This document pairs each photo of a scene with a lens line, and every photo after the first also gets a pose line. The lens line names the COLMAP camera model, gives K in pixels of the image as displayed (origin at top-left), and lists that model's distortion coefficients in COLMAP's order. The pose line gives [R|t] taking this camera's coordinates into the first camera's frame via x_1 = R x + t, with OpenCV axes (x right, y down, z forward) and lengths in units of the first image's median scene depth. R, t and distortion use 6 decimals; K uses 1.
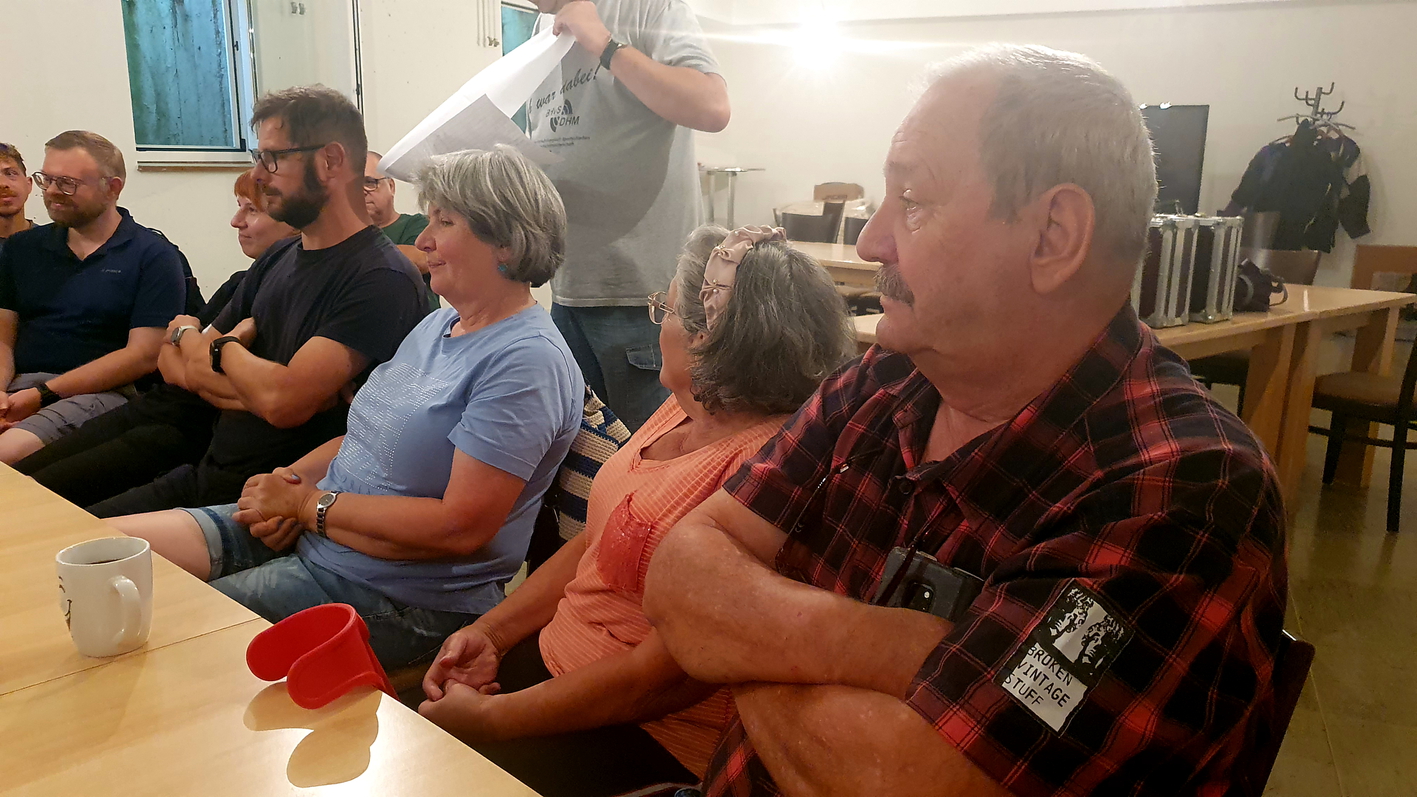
lens RADIAL K [[1098.1, 0, 674.6], [0, 1098.1, 431.6], [0, 0, 1]] dist [-0.000277, -0.000851]
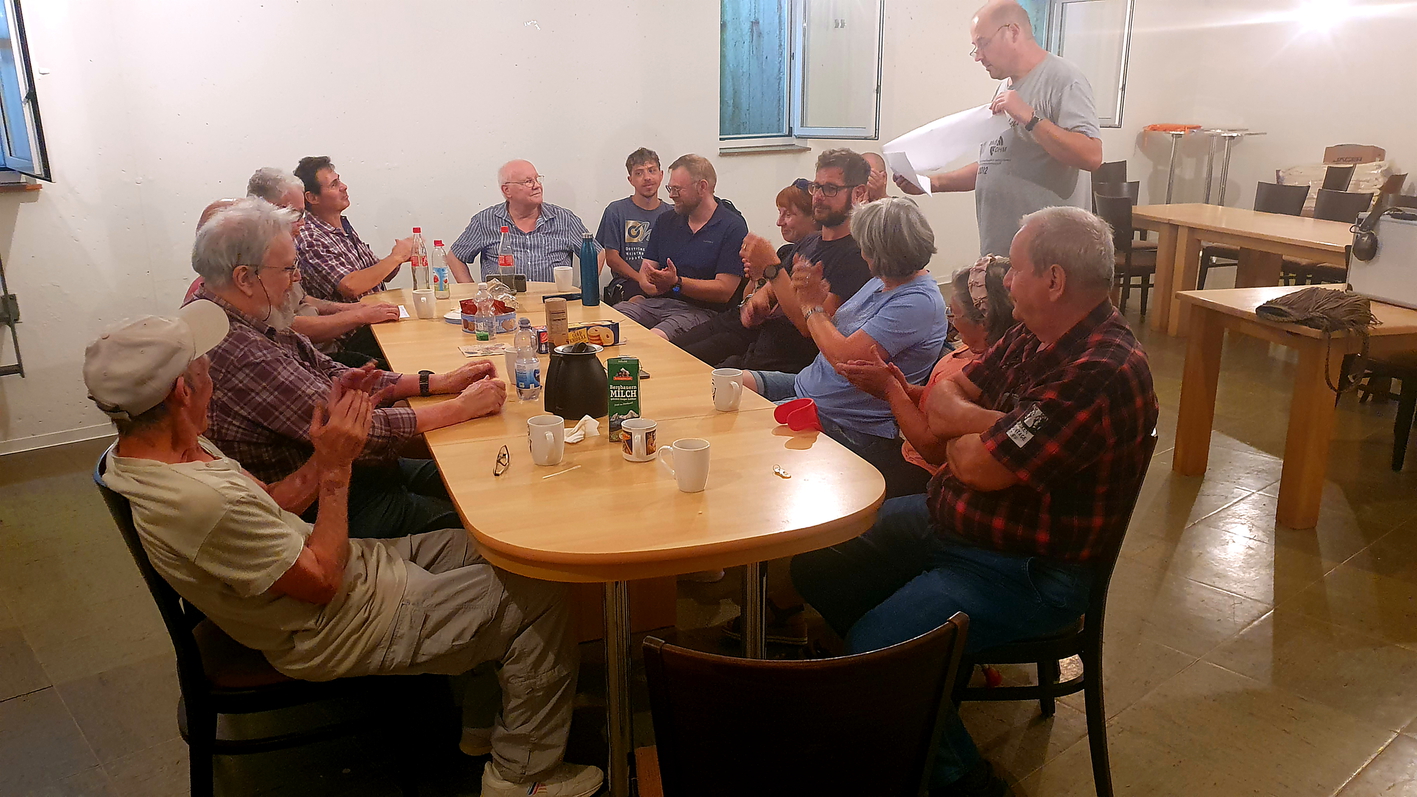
lens RADIAL K [[1035.2, 0, 709.9], [0, 1035.2, 406.7], [0, 0, 1]] dist [0.003536, 0.001009]
pose [[0.905320, 0.103066, -0.412036, 0.130573], [-0.086652, 0.994527, 0.058379, 0.012952], [0.415798, -0.017149, 0.909295, -0.350161]]
